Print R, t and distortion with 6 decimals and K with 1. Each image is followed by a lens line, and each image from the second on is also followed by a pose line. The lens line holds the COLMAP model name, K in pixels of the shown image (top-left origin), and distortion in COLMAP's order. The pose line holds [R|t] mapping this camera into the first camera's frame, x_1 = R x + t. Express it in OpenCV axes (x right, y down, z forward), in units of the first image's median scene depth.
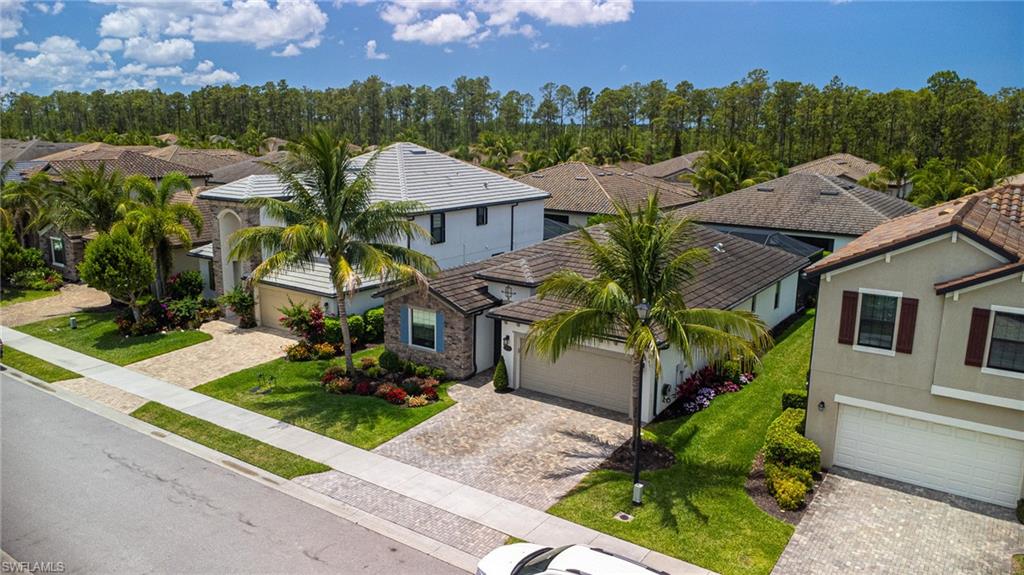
lens RADIAL K [[762.4, 0, 509.8], [0, 762.4, 288.6], [0, 0, 1]] dist [0.001469, -0.002893]
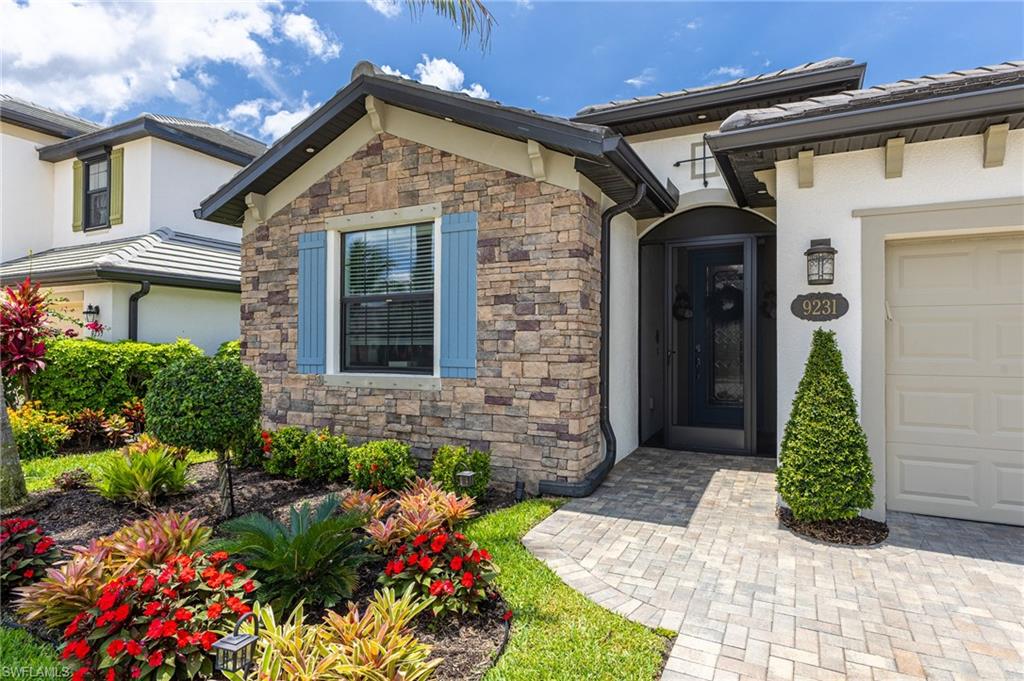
lens RADIAL K [[561.5, 0, 513.4], [0, 561.5, 343.6], [0, 0, 1]] dist [-0.004794, 0.000688]
pose [[0.991132, -0.009518, 0.132541, -0.102841], [0.038095, 0.975918, -0.214787, 0.116768], [-0.127305, 0.217931, 0.967626, 0.874210]]
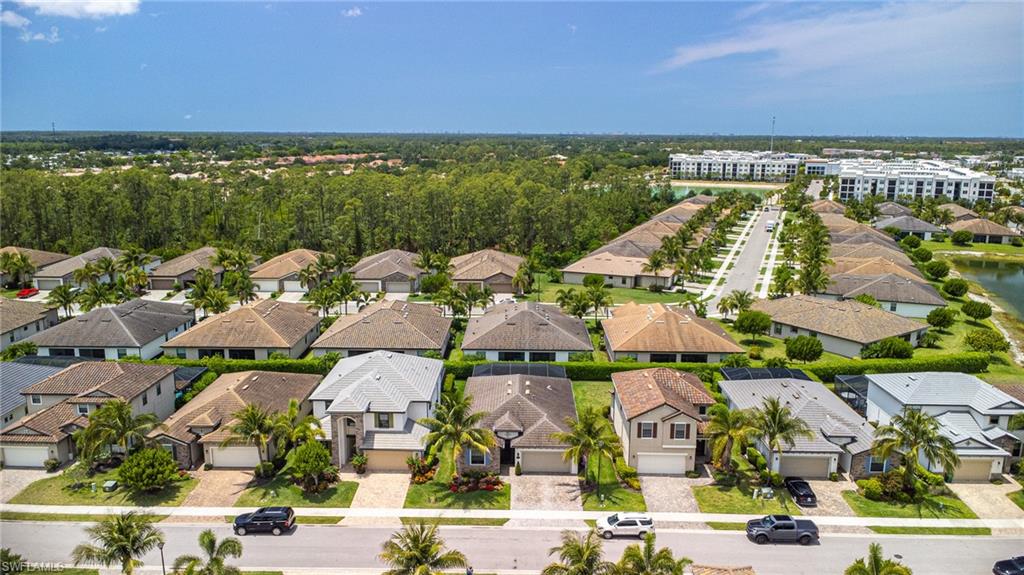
lens RADIAL K [[762.4, 0, 511.1], [0, 762.4, 287.4], [0, 0, 1]] dist [0.001469, -0.002893]
pose [[0.828155, -0.124908, 0.546404, -1.399420], [0.120165, 0.991752, 0.044586, -0.629865], [-0.547466, 0.028734, 0.836334, -1.199016]]
